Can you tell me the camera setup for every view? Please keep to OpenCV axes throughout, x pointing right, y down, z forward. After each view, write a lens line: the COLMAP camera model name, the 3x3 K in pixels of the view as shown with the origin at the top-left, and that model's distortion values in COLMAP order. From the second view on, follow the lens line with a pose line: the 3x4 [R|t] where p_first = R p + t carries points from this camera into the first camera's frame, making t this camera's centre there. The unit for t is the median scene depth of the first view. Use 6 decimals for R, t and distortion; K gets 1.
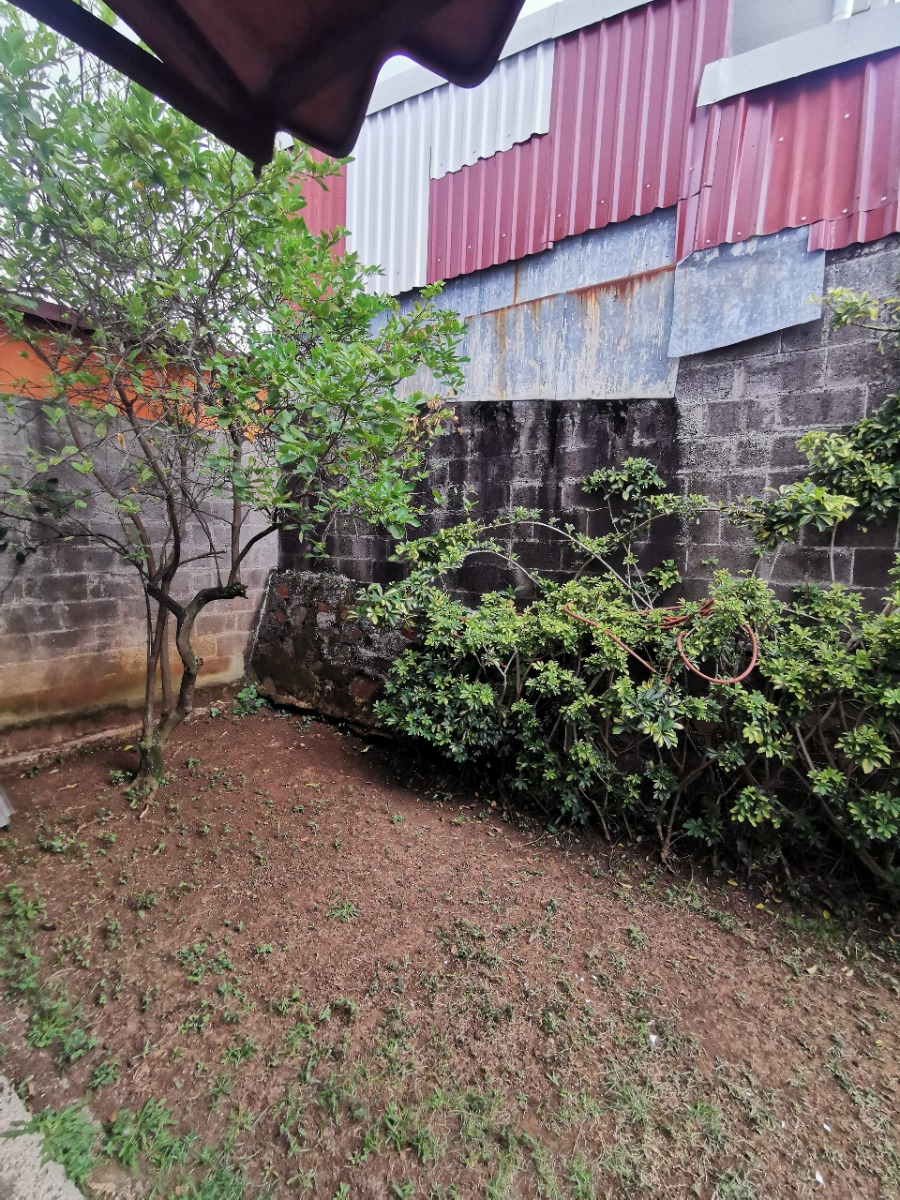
lens RADIAL K [[549.5, 0, 454.0], [0, 549.5, 594.0], [0, 0, 1]] dist [0.004379, 0.000895]
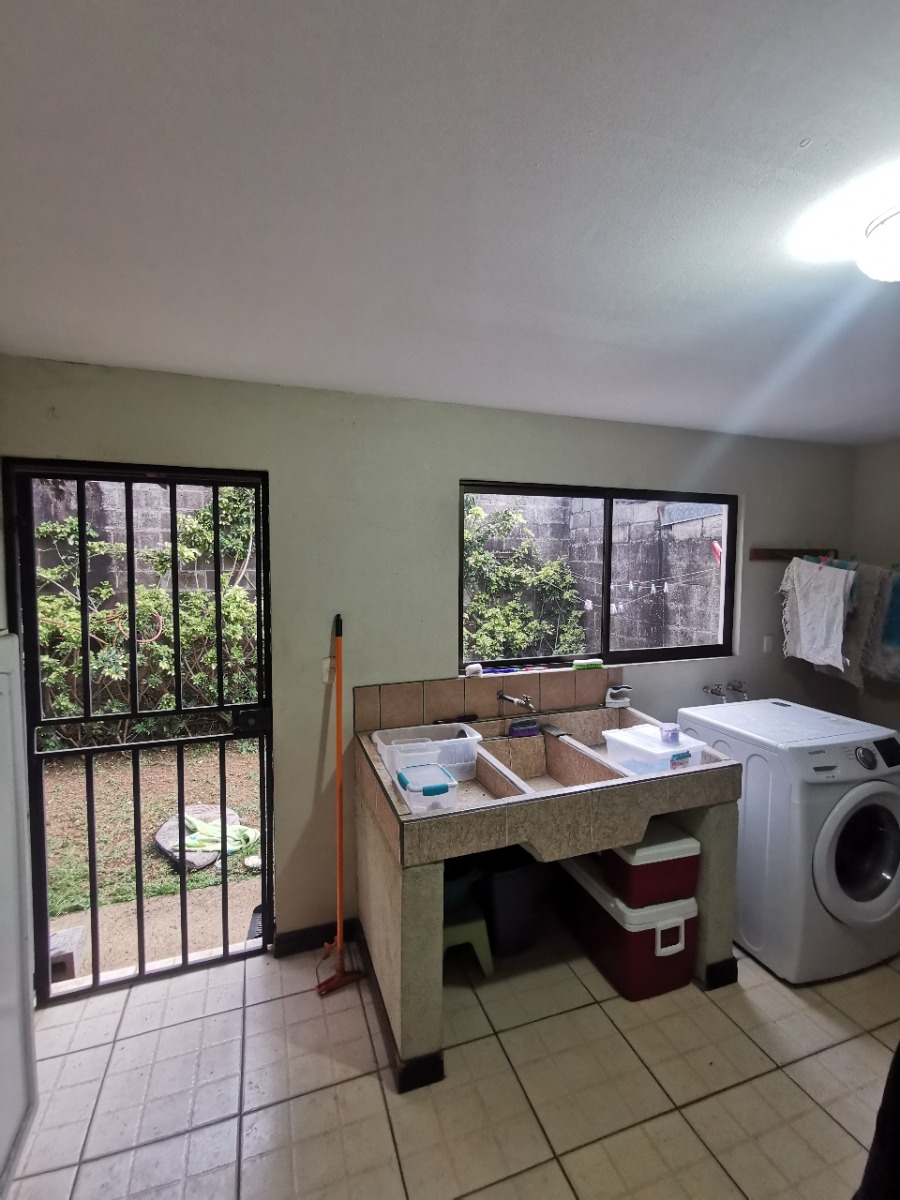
lens RADIAL K [[549.5, 0, 451.8], [0, 549.5, 591.9], [0, 0, 1]] dist [0.004379, 0.000895]
pose [[0.562439, -0.066858, 0.824131, -0.425586], [0.096615, 0.995212, 0.014801, 0.049365], [-0.821175, 0.071299, 0.566205, -0.859990]]
